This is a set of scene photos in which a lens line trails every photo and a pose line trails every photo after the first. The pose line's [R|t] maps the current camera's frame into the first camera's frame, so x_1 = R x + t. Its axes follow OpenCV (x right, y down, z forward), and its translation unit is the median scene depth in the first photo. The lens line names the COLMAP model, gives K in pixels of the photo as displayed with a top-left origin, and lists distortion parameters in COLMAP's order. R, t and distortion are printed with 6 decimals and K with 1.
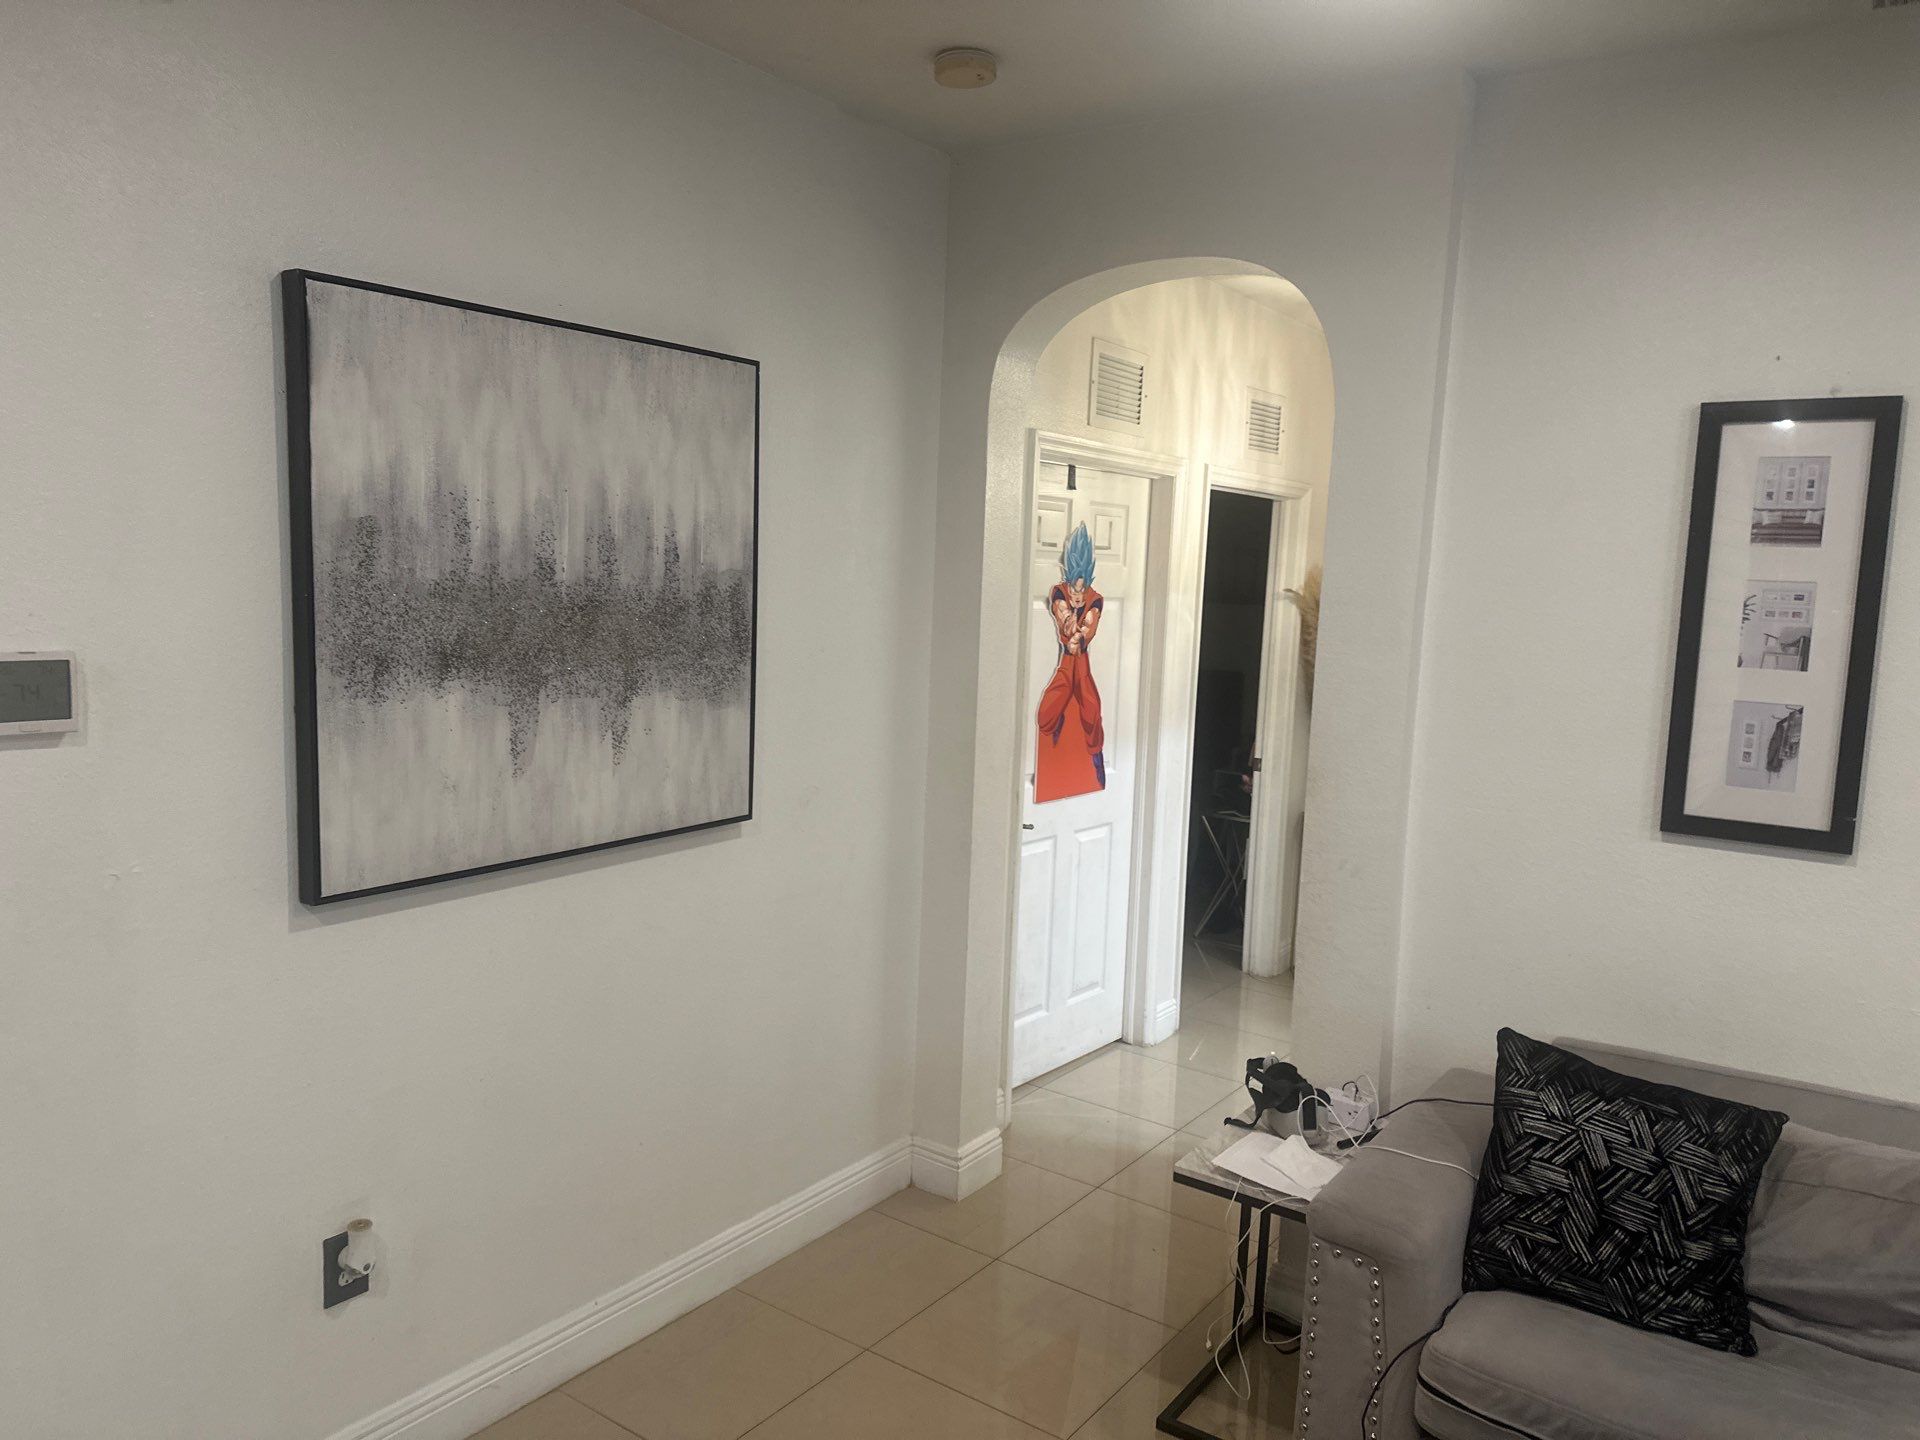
lens RADIAL K [[1354.7, 0, 960.0], [0, 1354.7, 720.0], [0, 0, 1]] dist [0.044512, -0.059095]
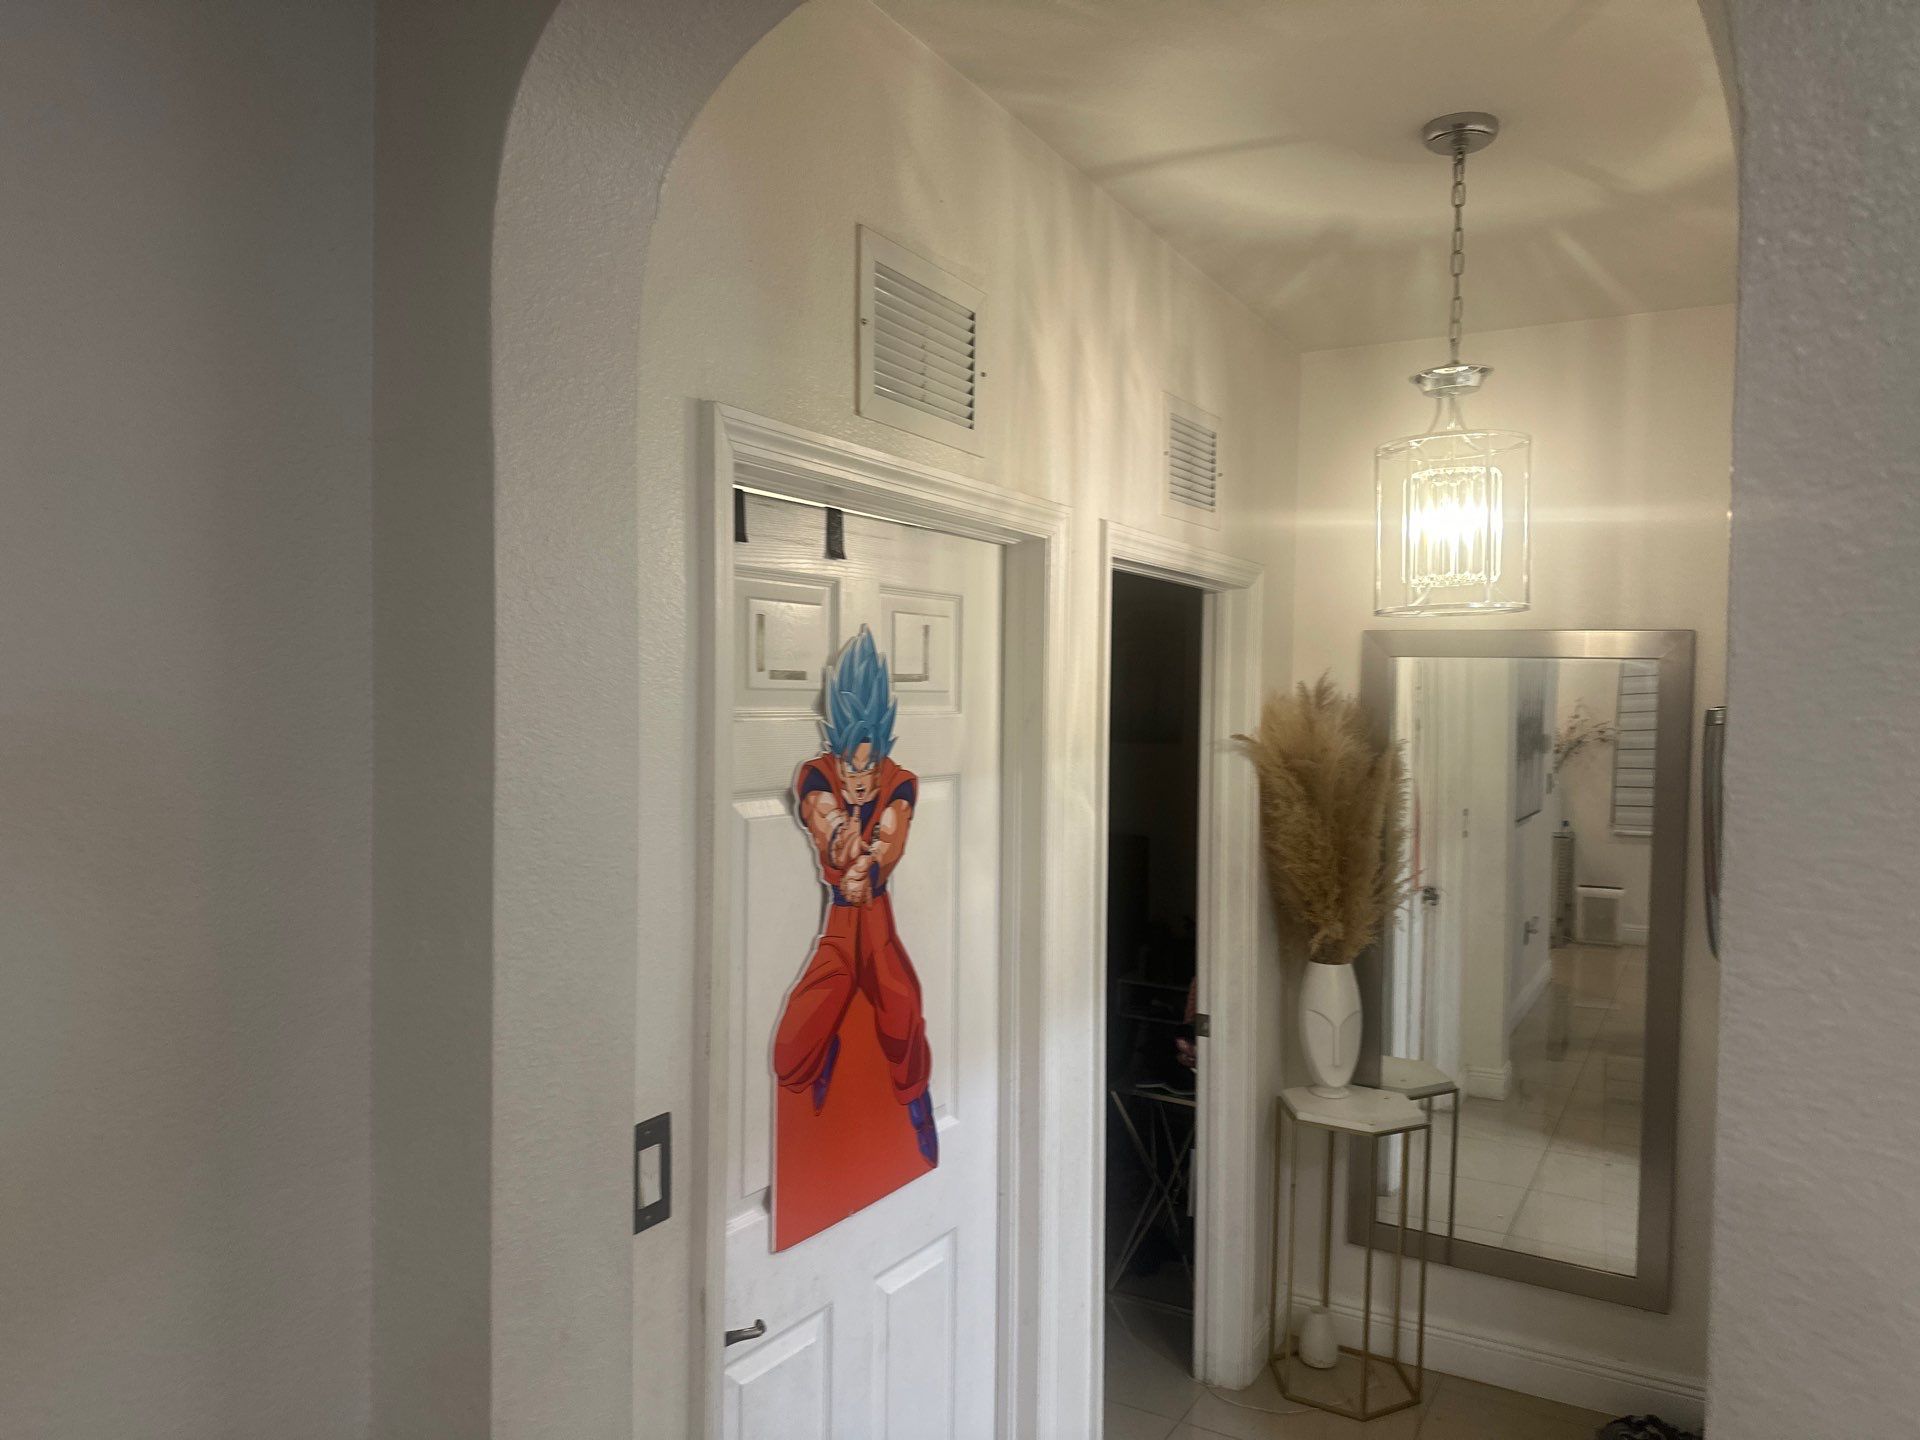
lens RADIAL K [[1354.7, 0, 960.0], [0, 1354.7, 720.0], [0, 0, 1]] dist [0.044512, -0.059095]
pose [[0.995012, -0.032844, 0.094190, 0.077551], [0.041407, 0.995040, -0.090453, -0.067696], [-0.090752, 0.093902, 0.991437, 0.521015]]
